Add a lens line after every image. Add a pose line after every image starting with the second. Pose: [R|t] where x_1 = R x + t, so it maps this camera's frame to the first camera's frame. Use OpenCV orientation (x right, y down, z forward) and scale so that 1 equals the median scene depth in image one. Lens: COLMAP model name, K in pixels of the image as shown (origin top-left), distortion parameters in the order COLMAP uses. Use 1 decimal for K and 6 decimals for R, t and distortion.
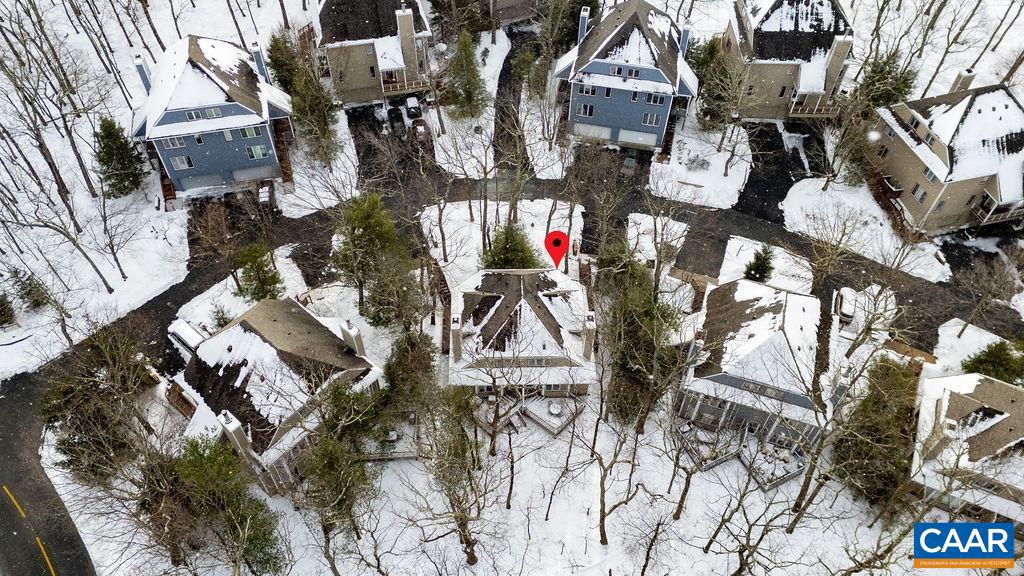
lens RADIAL K [[745.3, 0, 507.1], [0, 745.3, 286.2], [0, 0, 1]] dist [0.077660, -0.066258]
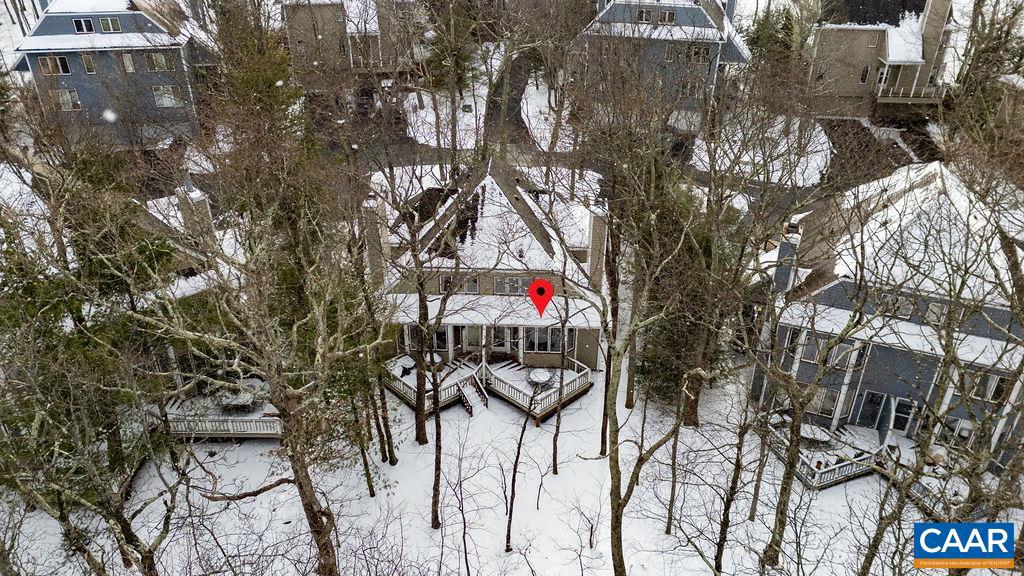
lens RADIAL K [[745.3, 0, 509.7], [0, 745.3, 289.9], [0, 0, 1]] dist [0.077660, -0.066258]
pose [[0.997912, 0.026255, -0.059009, 0.060895], [-0.044742, 0.939926, -0.338433, 0.245844], [0.046579, 0.340367, 0.939138, 0.363168]]
